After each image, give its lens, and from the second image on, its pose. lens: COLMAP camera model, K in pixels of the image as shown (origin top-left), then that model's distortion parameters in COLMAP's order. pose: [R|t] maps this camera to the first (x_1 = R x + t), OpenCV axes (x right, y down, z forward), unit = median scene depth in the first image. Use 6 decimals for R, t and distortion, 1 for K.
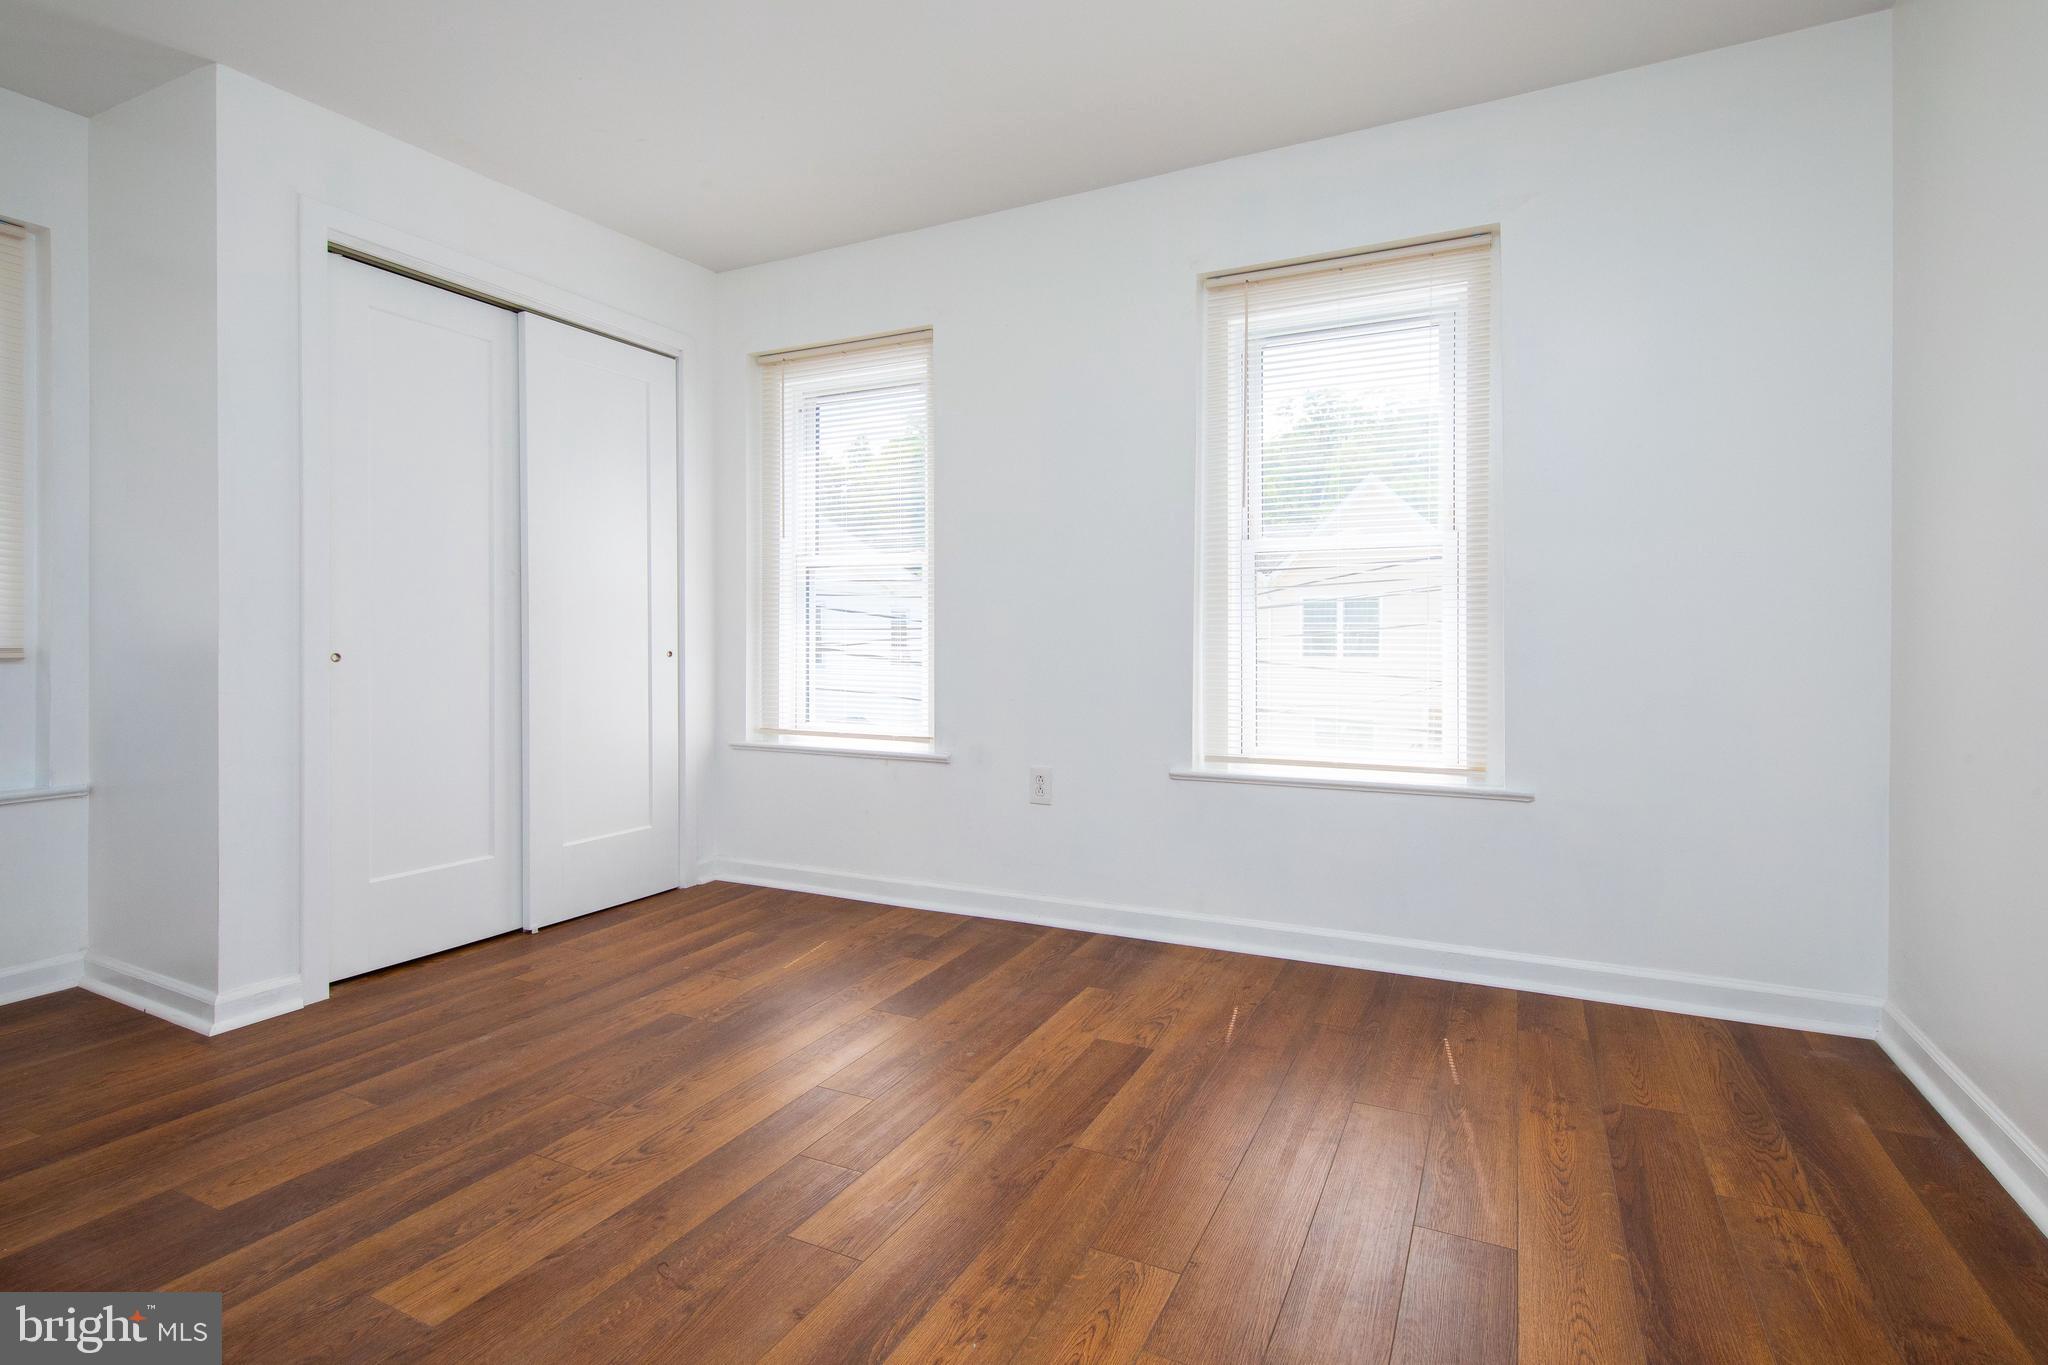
lens RADIAL K [[1012.2, 0, 1074.2], [0, 1012.2, 629.4], [0, 0, 1]] dist [0.018515, 0.000020]
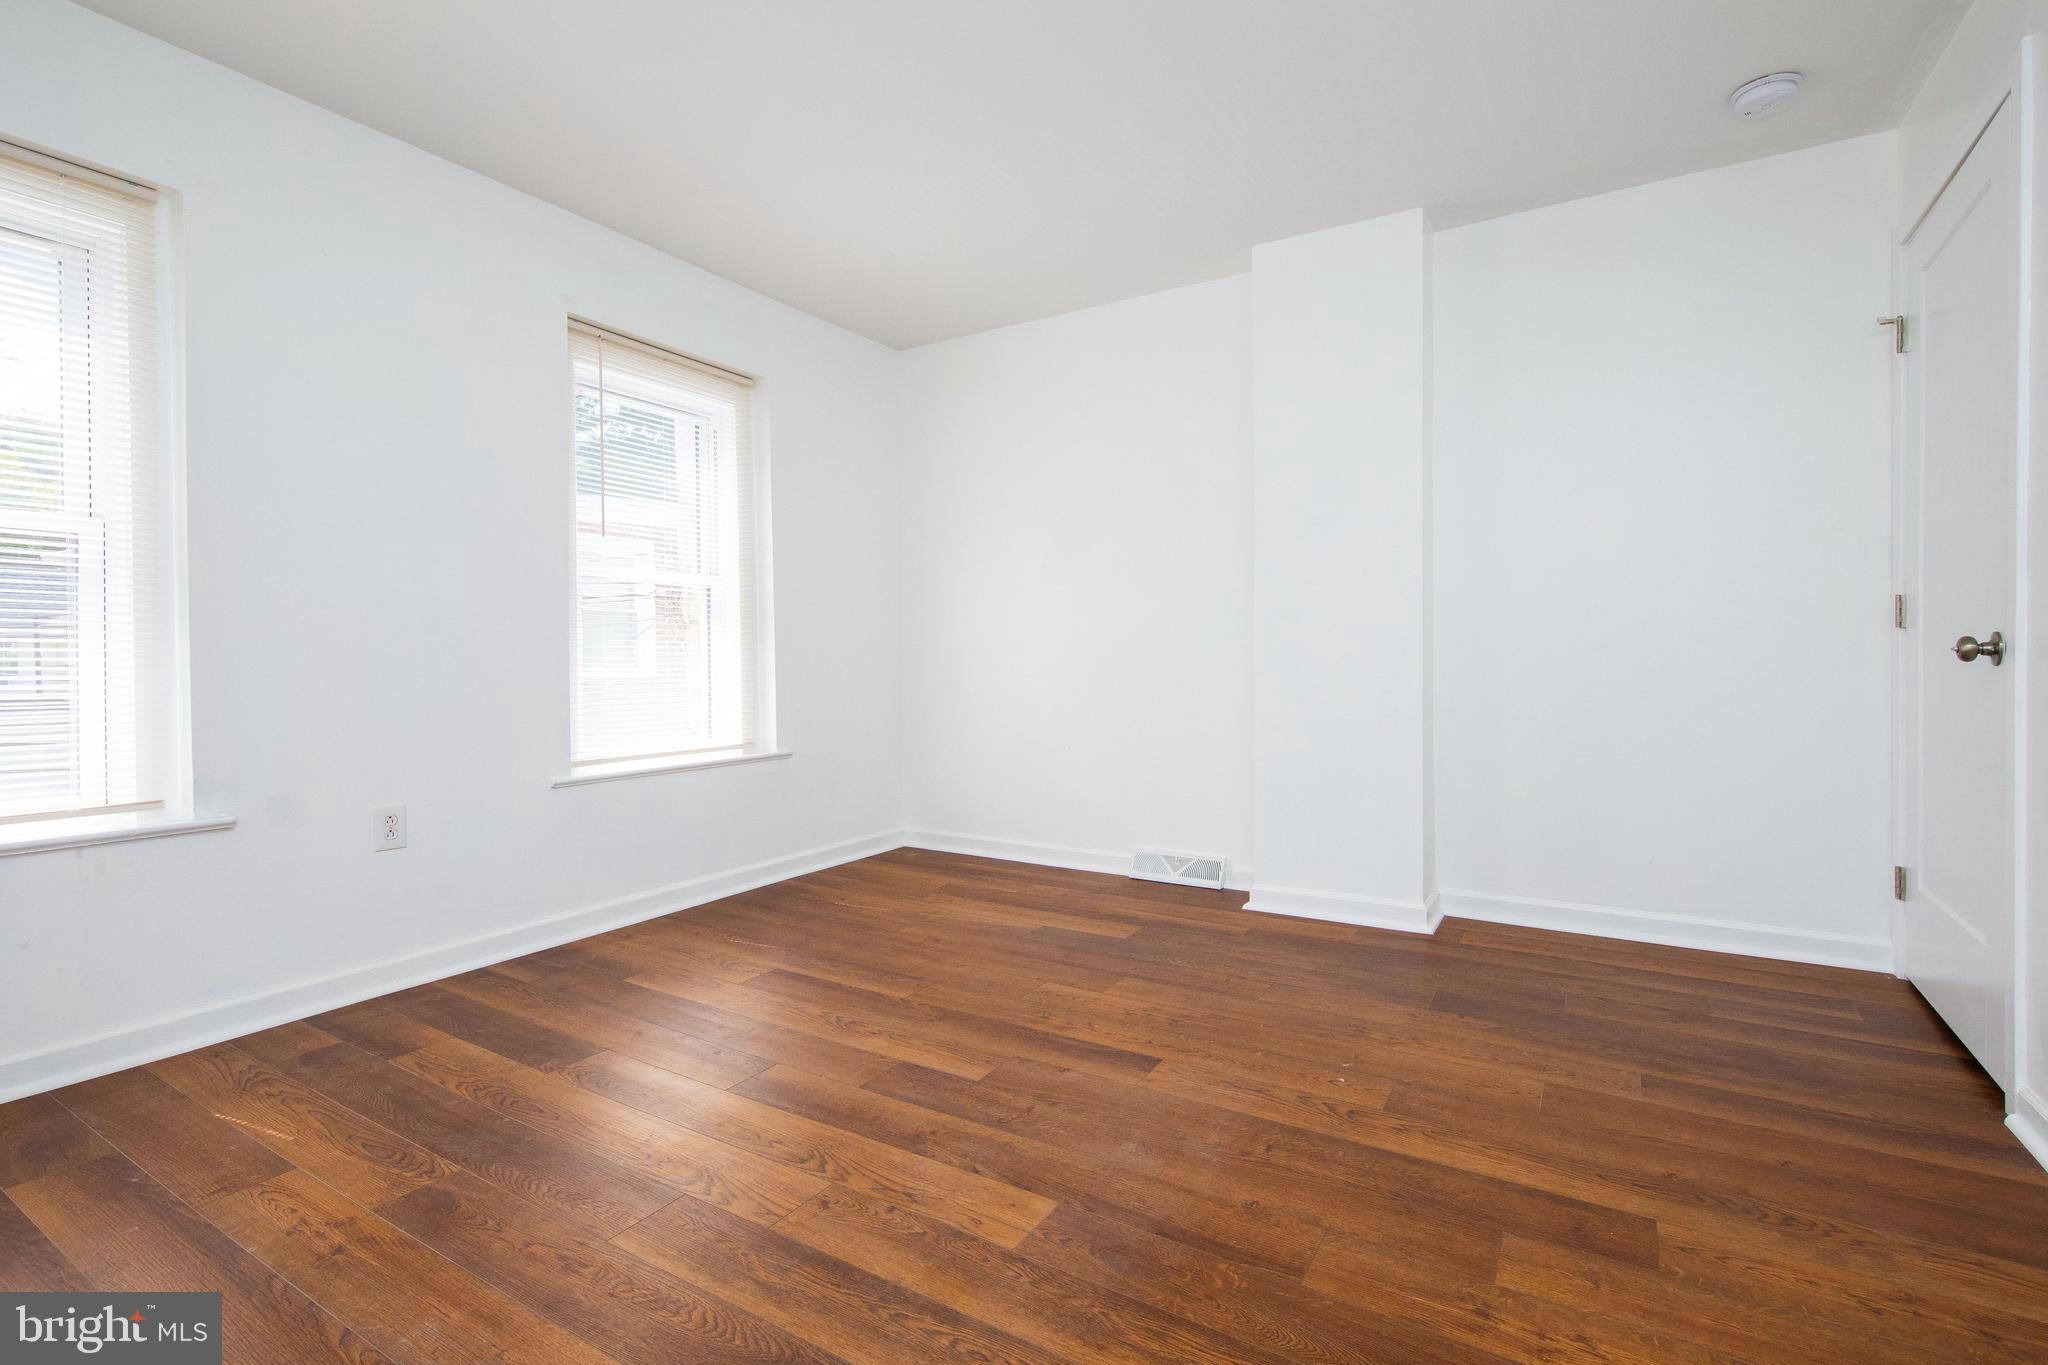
lens RADIAL K [[932.3, 0, 1012.0], [0, 932.3, 648.6], [0, 0, 1]] dist [0.019331, -0.008210]
pose [[0.097438, 0.013877, 0.995145, -1.023689], [-0.002069, 0.999903, -0.013741, 0.021362], [-0.995239, -0.000720, 0.097457, 0.556004]]
